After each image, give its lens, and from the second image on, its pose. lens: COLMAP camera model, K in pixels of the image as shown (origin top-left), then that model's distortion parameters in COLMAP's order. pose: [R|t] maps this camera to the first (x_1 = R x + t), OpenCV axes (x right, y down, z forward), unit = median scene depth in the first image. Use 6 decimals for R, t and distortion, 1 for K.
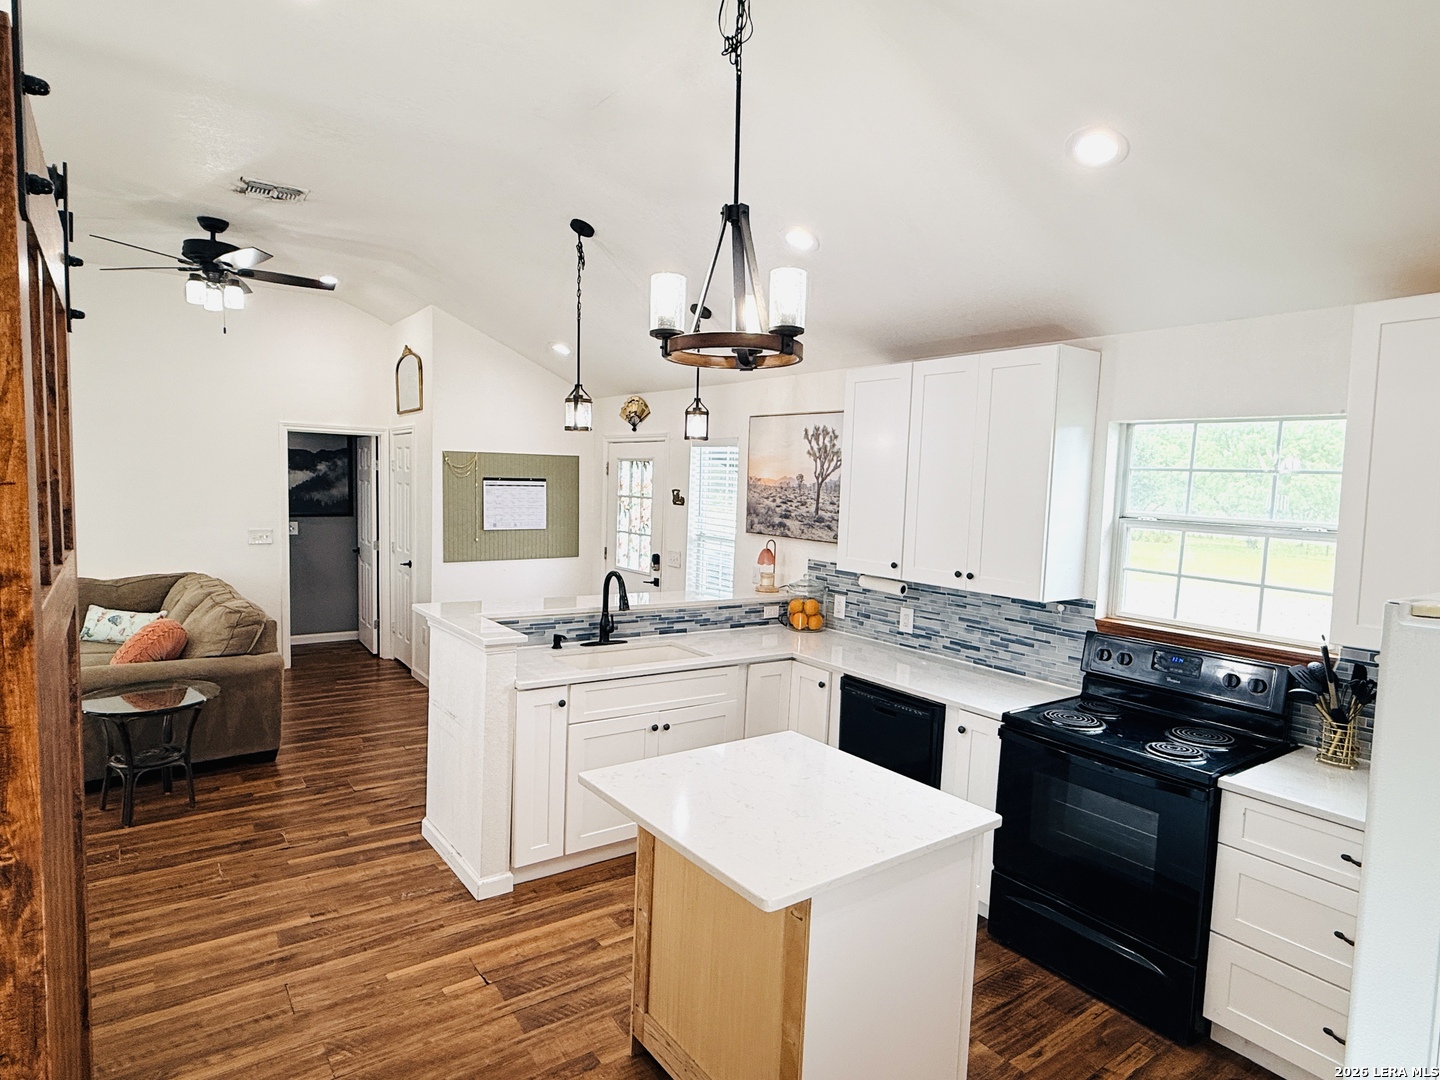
lens RADIAL K [[810.1, 0, 725.9], [0, 810.1, 545.4], [0, 0, 1]] dist [0.001880, -0.000332]
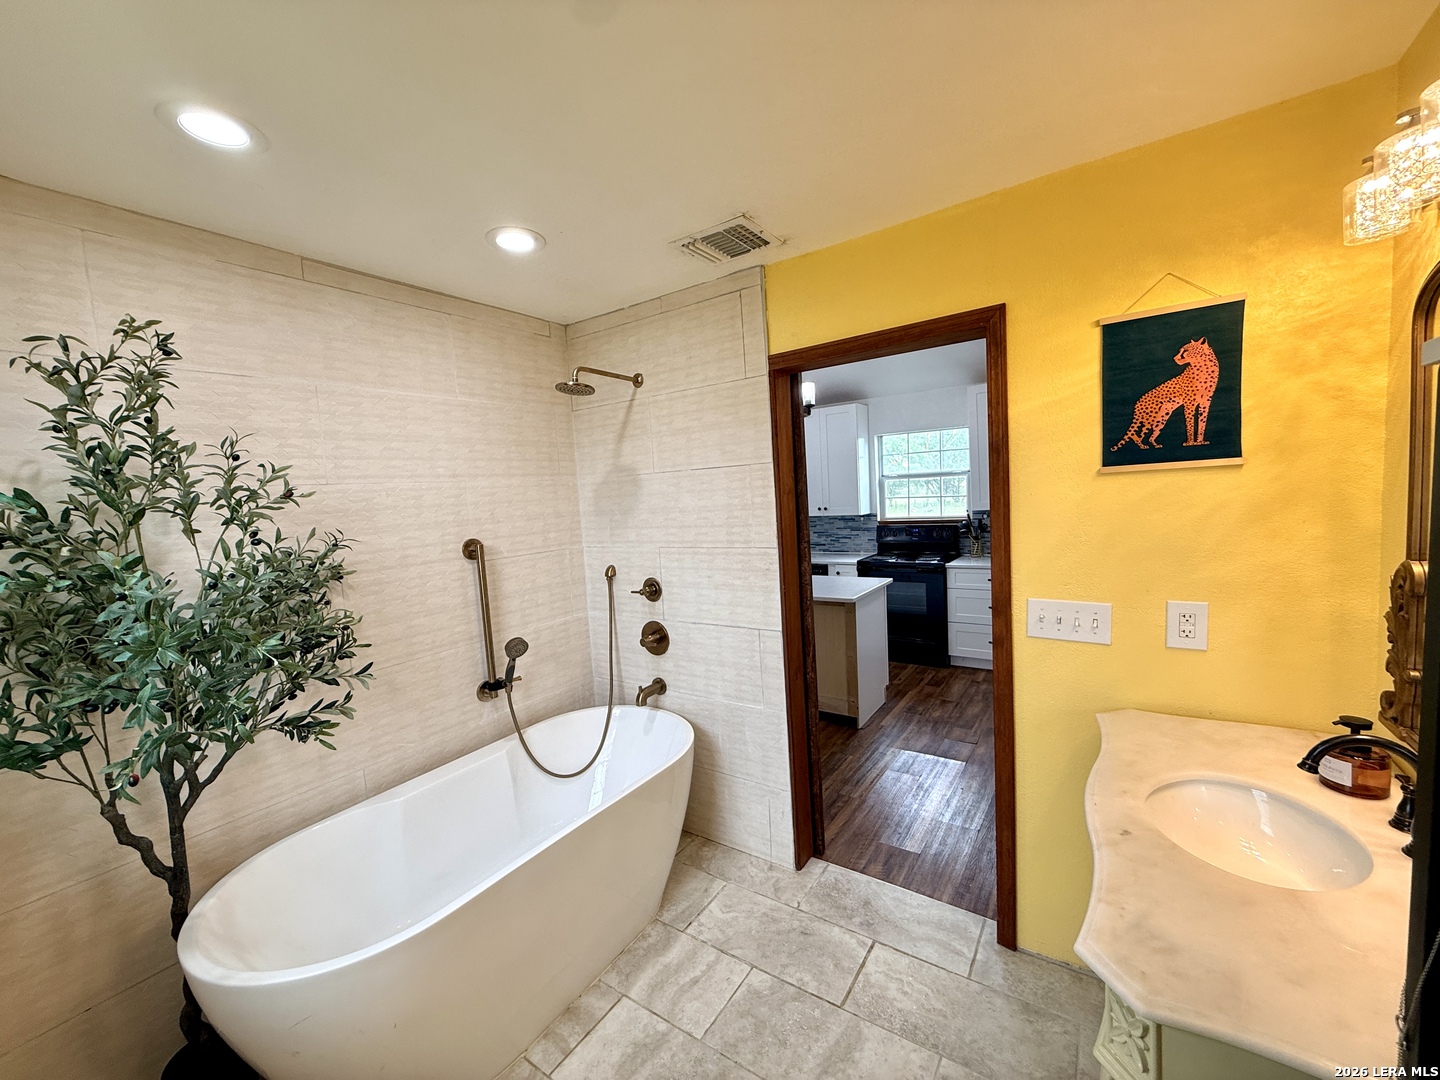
lens RADIAL K [[574.5, 0, 718.3], [0, 574.5, 542.6], [0, 0, 1]] dist [0.002191, -0.000041]
pose [[0.939800, -0.121519, 0.319388, -0.368894], [0.119042, 0.992513, 0.027345, 0.039111], [-0.320320, 0.012322, 0.947229, -0.298084]]
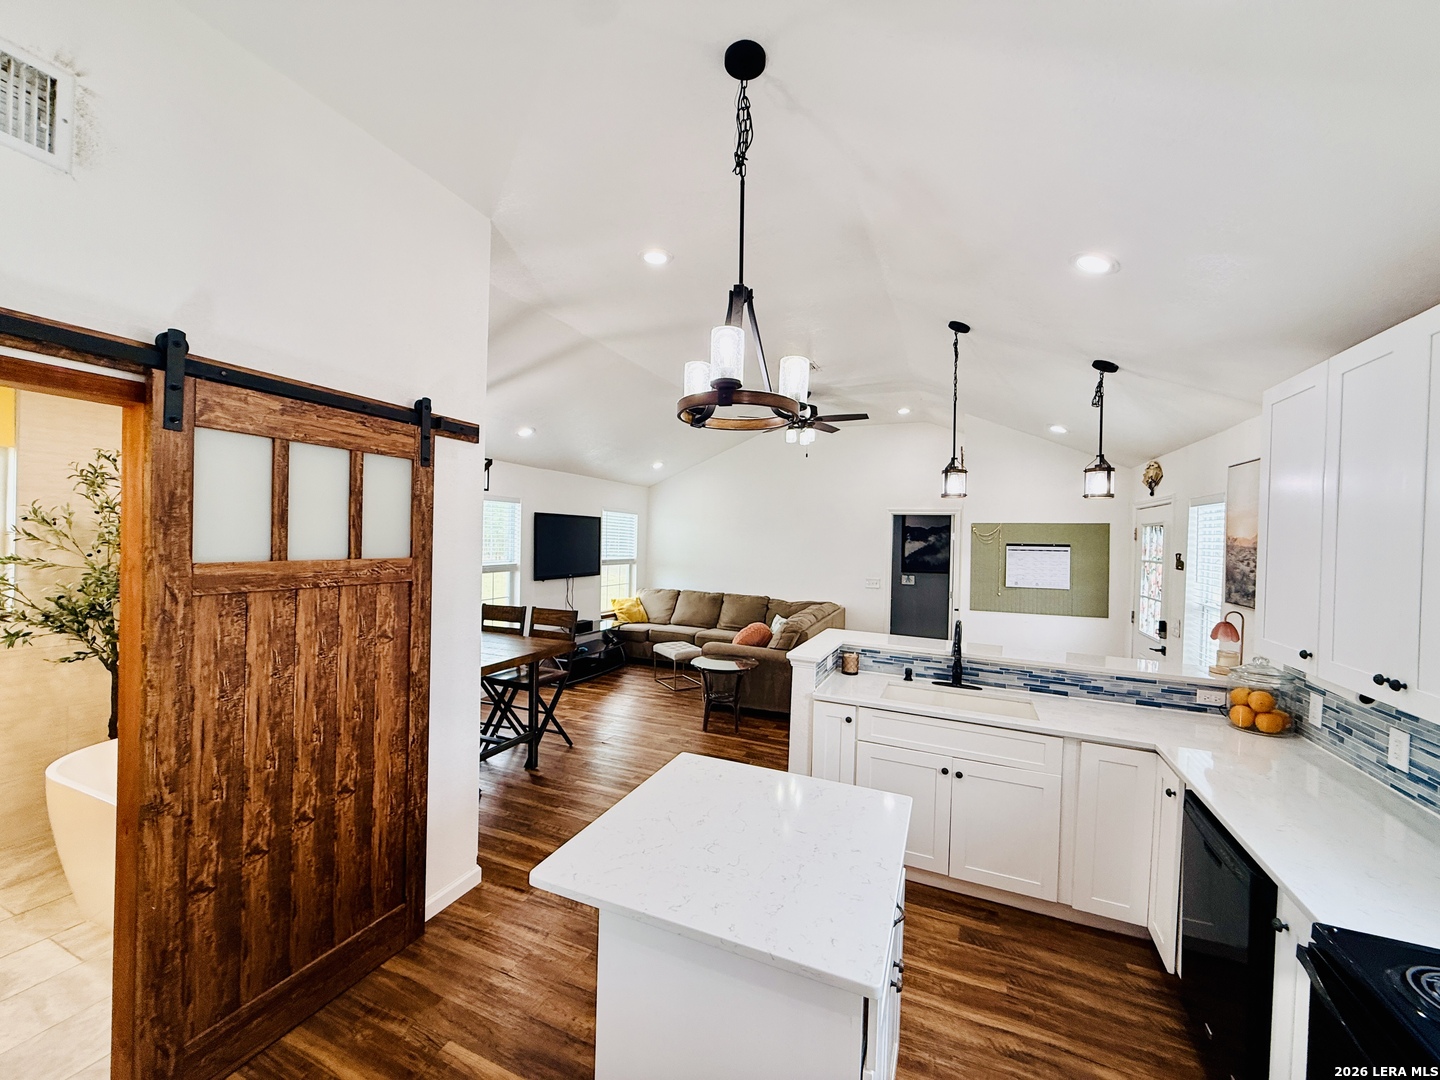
lens RADIAL K [[574.5, 0, 718.3], [0, 574.5, 542.6], [0, 0, 1]] dist [0.002191, -0.000041]
pose [[0.507203, -0.011094, -0.861755, 0.313302], [-0.076331, 0.995409, -0.057741, -0.002950], [0.858440, 0.095065, 0.504027, 0.265109]]
